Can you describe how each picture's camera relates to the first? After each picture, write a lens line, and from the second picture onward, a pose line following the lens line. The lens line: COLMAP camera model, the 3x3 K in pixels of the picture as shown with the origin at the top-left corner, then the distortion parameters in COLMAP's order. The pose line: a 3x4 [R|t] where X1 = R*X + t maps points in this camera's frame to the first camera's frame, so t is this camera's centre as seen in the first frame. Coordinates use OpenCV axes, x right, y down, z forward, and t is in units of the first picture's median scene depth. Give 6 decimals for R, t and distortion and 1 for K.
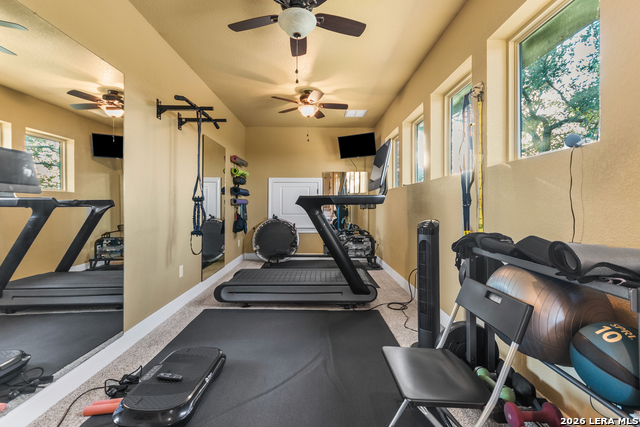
lens RADIAL K [[286.6, 0, 322.0], [0, 286.6, 207.5], [0, 0, 1]] dist [0.005151, 0.001470]
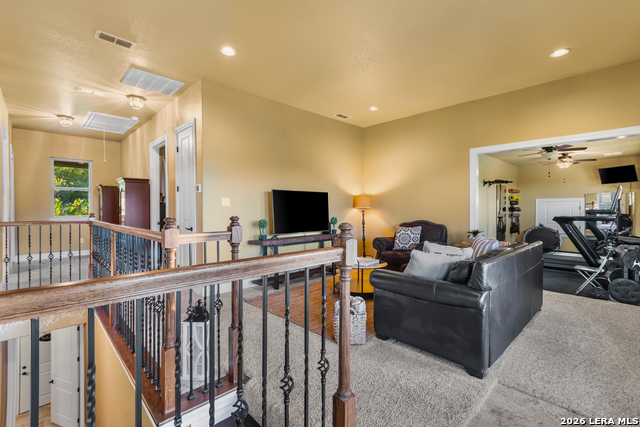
lens RADIAL K [[286.6, 0, 321.6], [0, 286.6, 211.4], [0, 0, 1]] dist [0.005151, 0.001470]
pose [[0.675192, 0.001350, -0.737641, 0.195964], [-0.005323, 0.999981, -0.003042, -0.031823], [0.737623, 0.005980, 0.675187, -0.988511]]
